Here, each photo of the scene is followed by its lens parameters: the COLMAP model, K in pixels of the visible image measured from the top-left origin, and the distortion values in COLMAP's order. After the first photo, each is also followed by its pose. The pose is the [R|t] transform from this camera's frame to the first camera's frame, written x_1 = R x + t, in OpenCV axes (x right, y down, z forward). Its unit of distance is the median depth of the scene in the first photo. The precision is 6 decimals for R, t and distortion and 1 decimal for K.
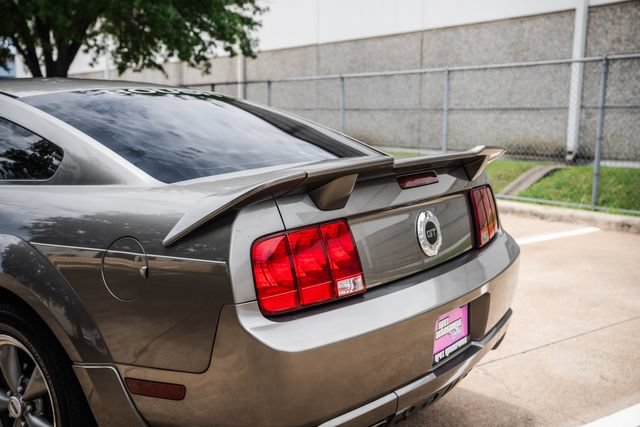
lens RADIAL K [[702.7, 0, 320.7], [0, 702.7, 206.7], [0, 0, 1]] dist [0.074703, 0.018209]
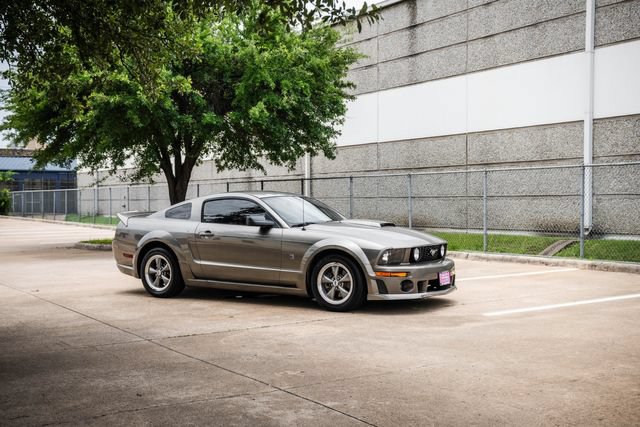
lens RADIAL K [[768.2, 0, 323.0], [0, 768.2, 211.4], [0, 0, 1]] dist [0.010652, 0.022382]
pose [[0.998909, -0.010755, -0.045443, -0.052612], [0.005308, 0.992960, -0.118328, 0.047662], [0.046396, 0.117958, 0.991934, -0.362154]]
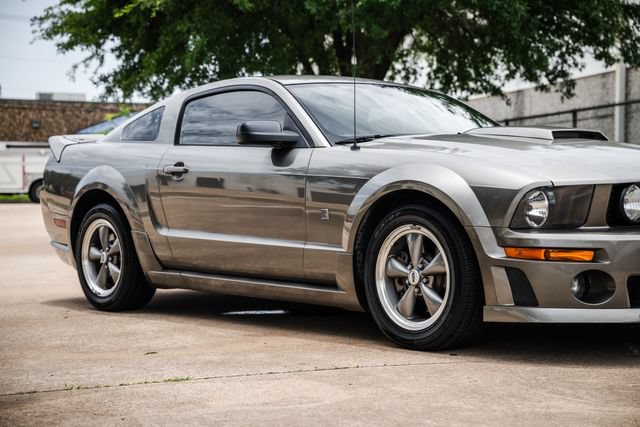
lens RADIAL K [[1191.2, 0, 320.6], [0, 1191.2, 217.6], [0, 0, 1]] dist [0.404572, 0.430183]
pose [[0.938635, -0.010505, -0.344753, 0.017934], [-0.026266, 0.994457, -0.101814, 0.051818], [0.343911, 0.104622, 0.933156, -0.152047]]
